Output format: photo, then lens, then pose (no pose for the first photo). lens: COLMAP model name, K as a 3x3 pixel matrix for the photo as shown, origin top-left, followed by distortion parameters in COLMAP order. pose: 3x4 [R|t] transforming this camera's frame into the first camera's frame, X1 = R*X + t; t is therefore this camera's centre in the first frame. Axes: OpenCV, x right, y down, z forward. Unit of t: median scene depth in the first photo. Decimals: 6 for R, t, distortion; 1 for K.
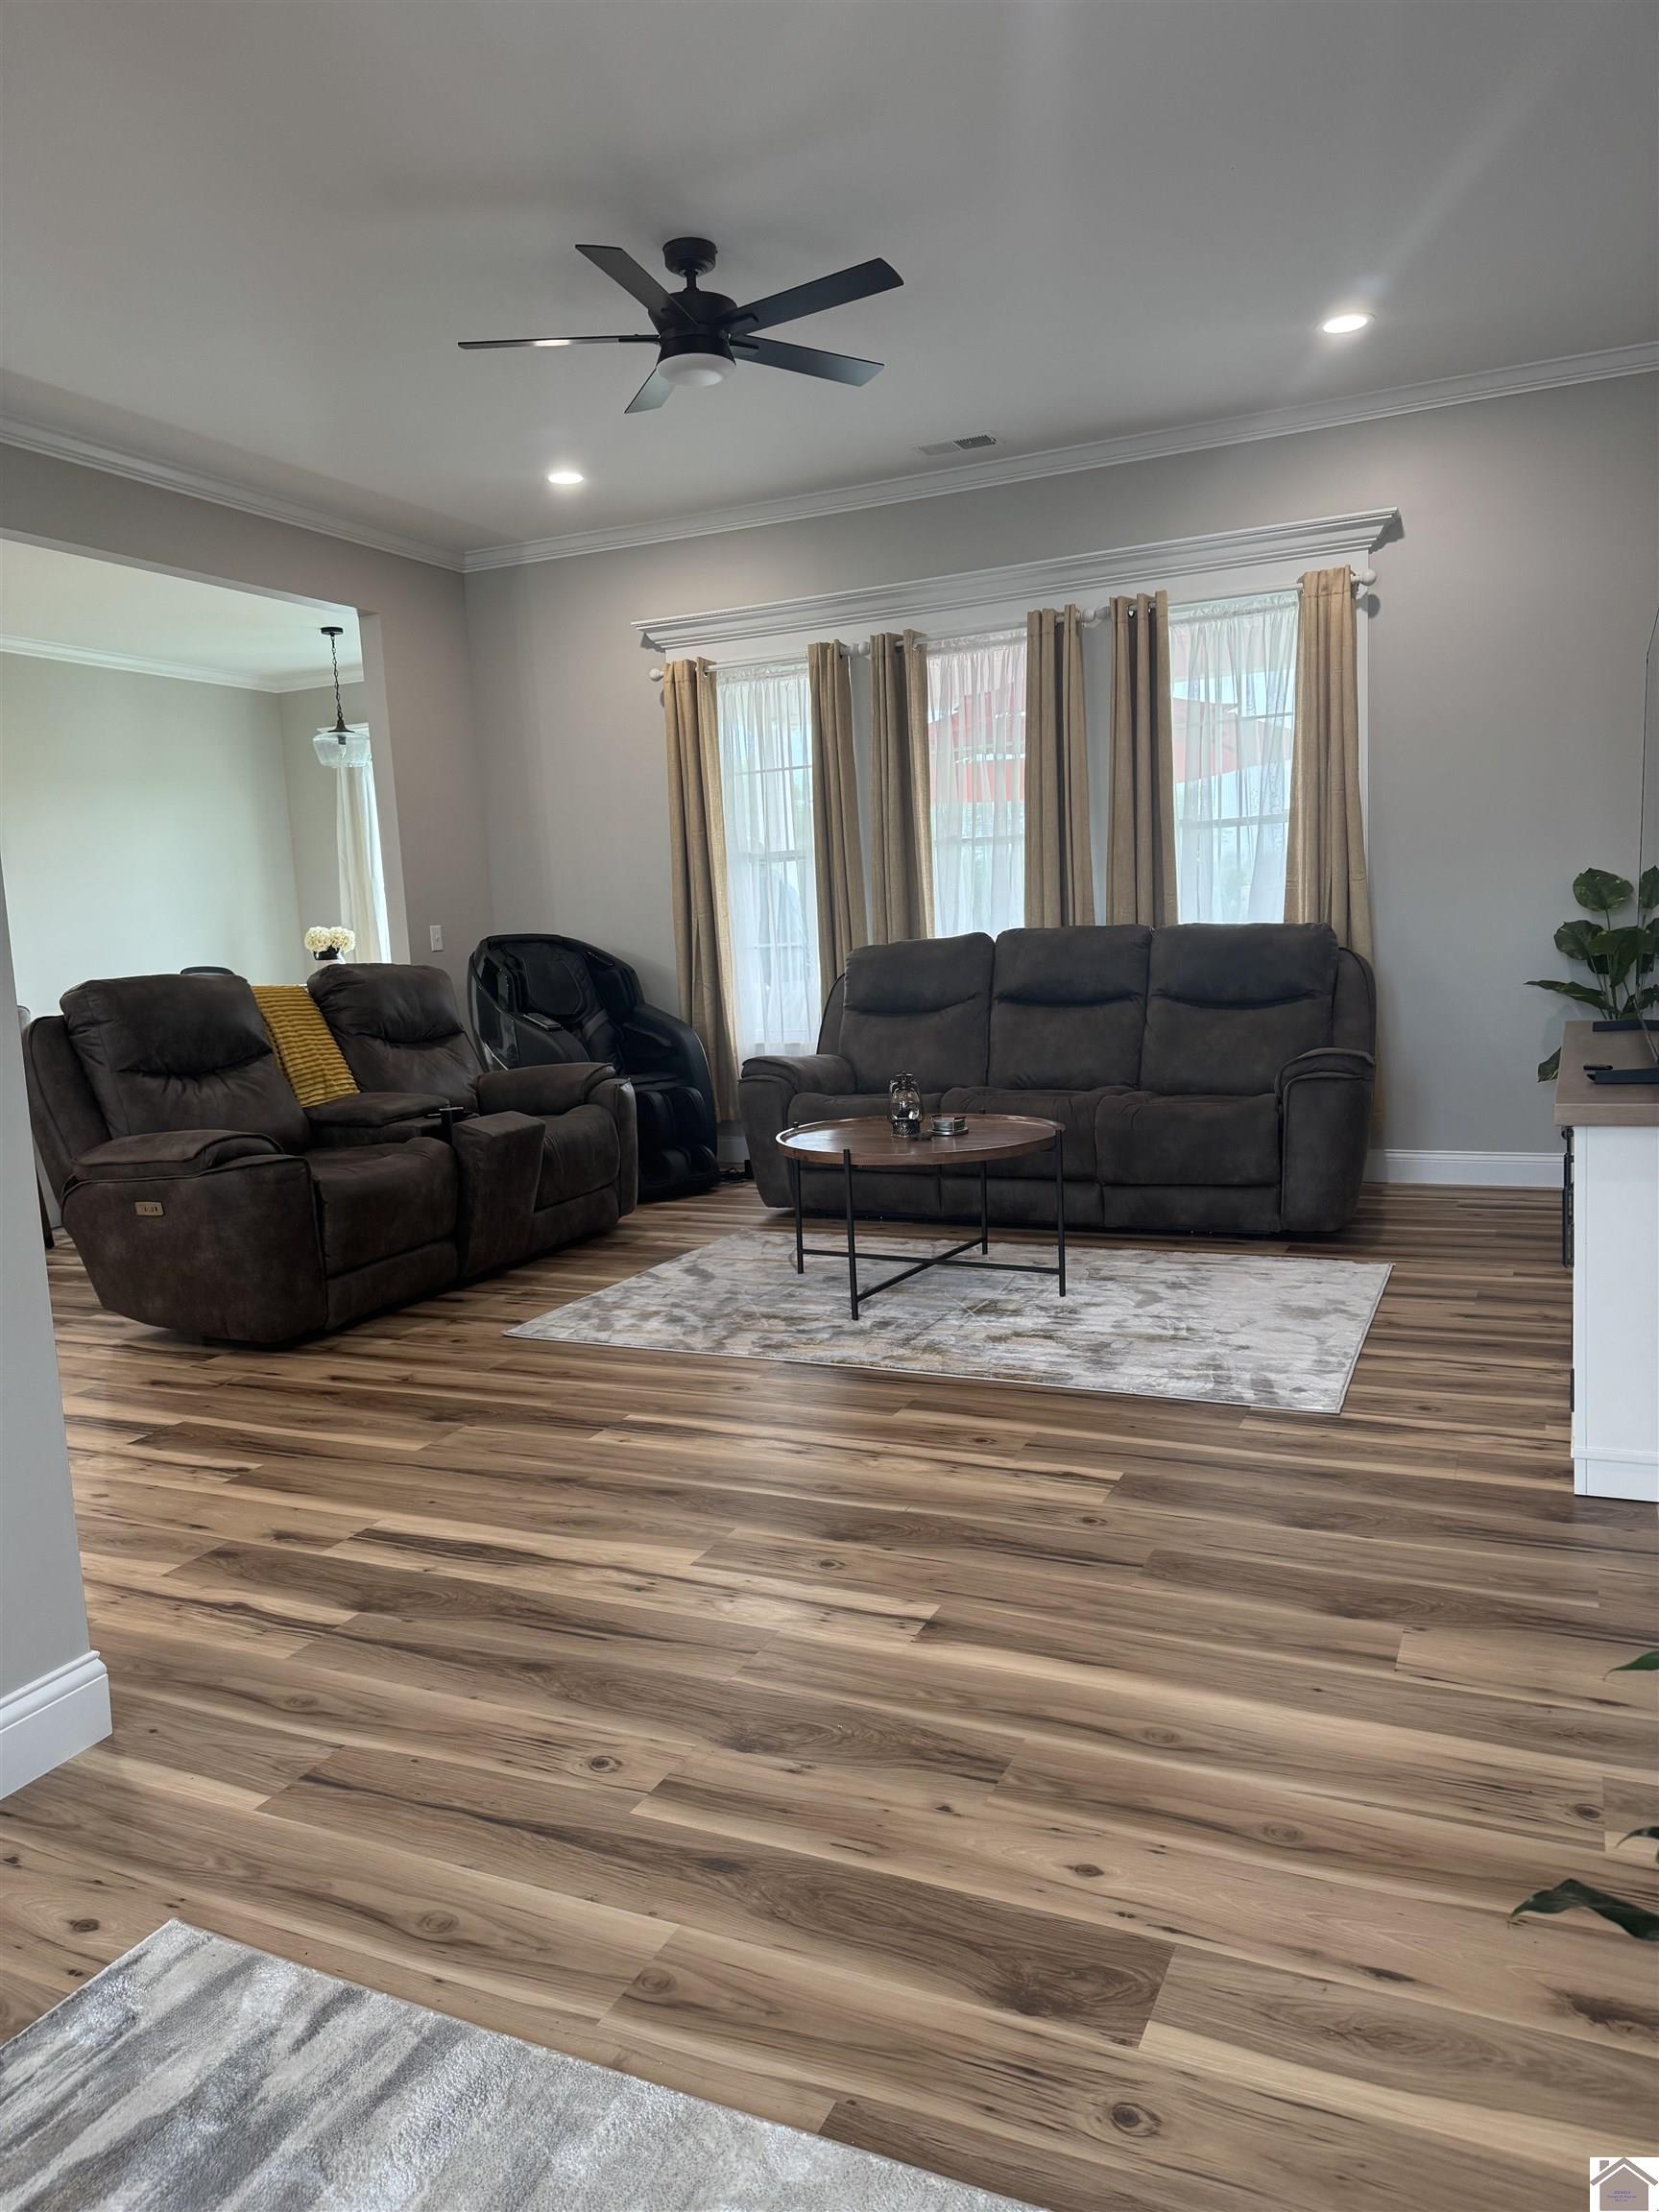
lens RADIAL K [[1557.7, 0, 830.5], [0, 1557.7, 1111.3], [0, 0, 1]] dist [0.048168, -0.048858]
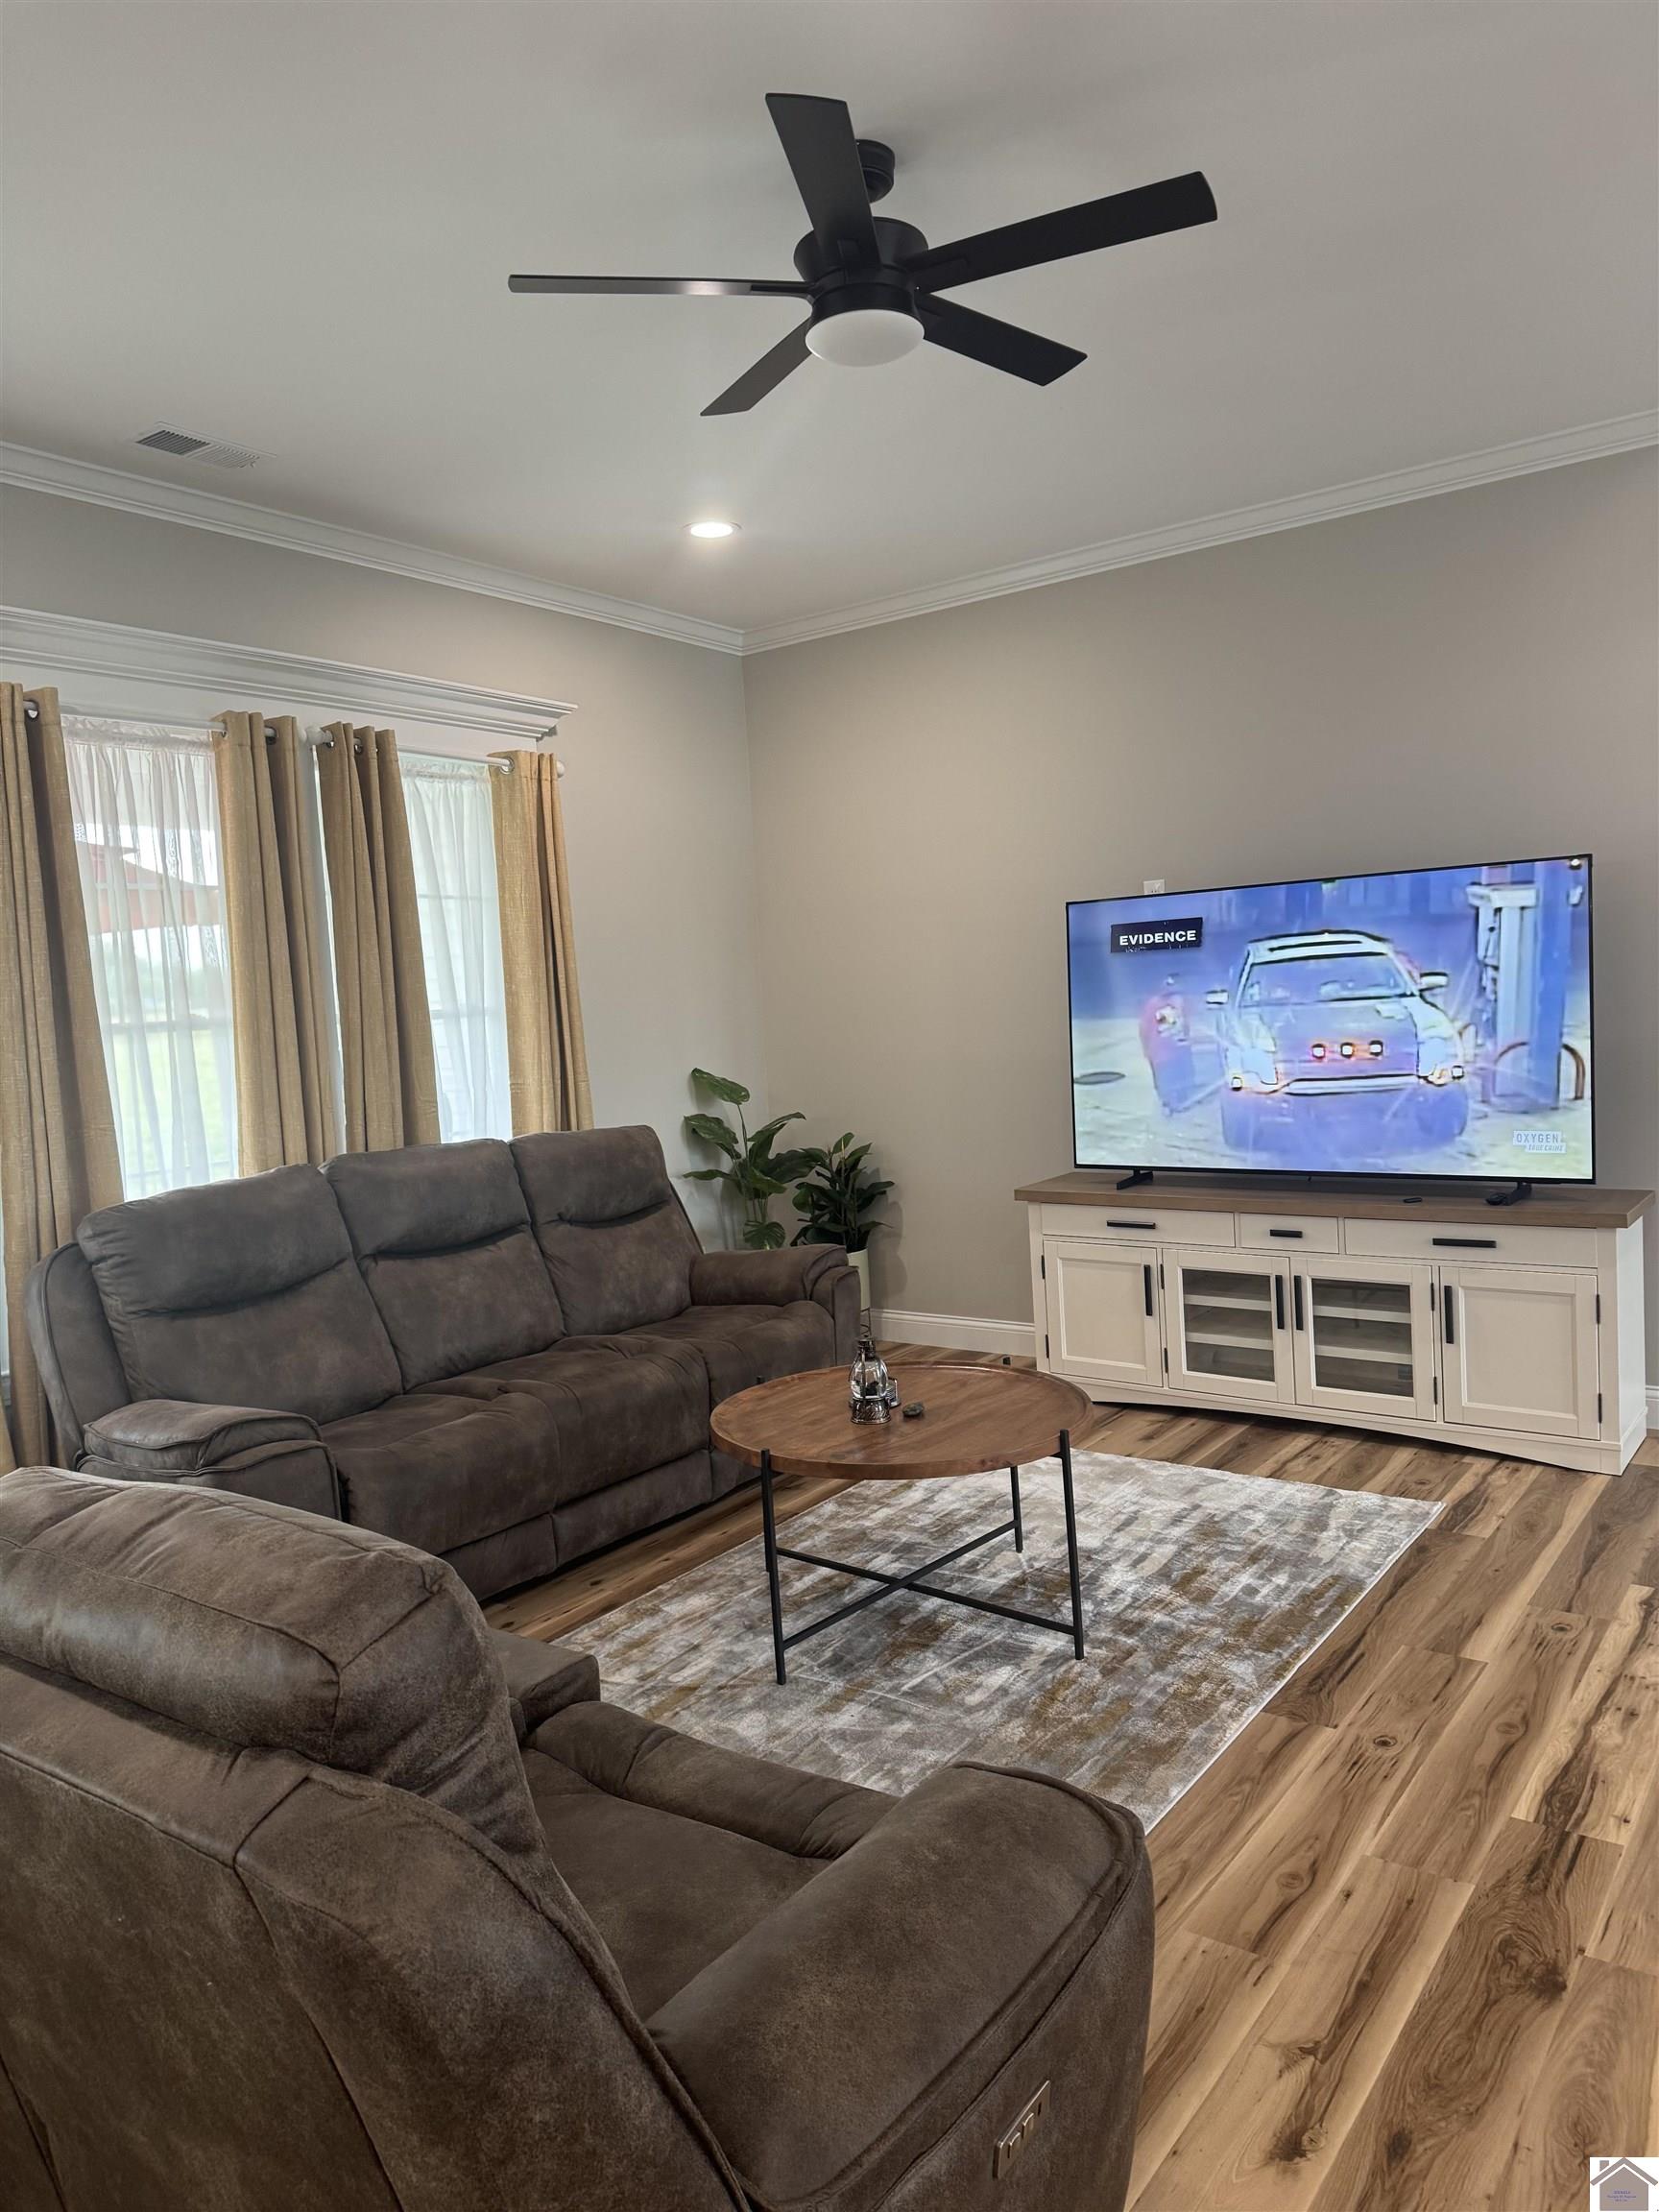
lens RADIAL K [[1557.7, 0, 828.4], [0, 1557.7, 1095.9], [0, 0, 1]] dist [0.048168, -0.048858]
pose [[0.197762, -0.039890, 0.979438, -0.799717], [0.165436, 0.986197, 0.006762, -0.174096], [-0.966189, 0.160697, 0.201631, 0.983529]]
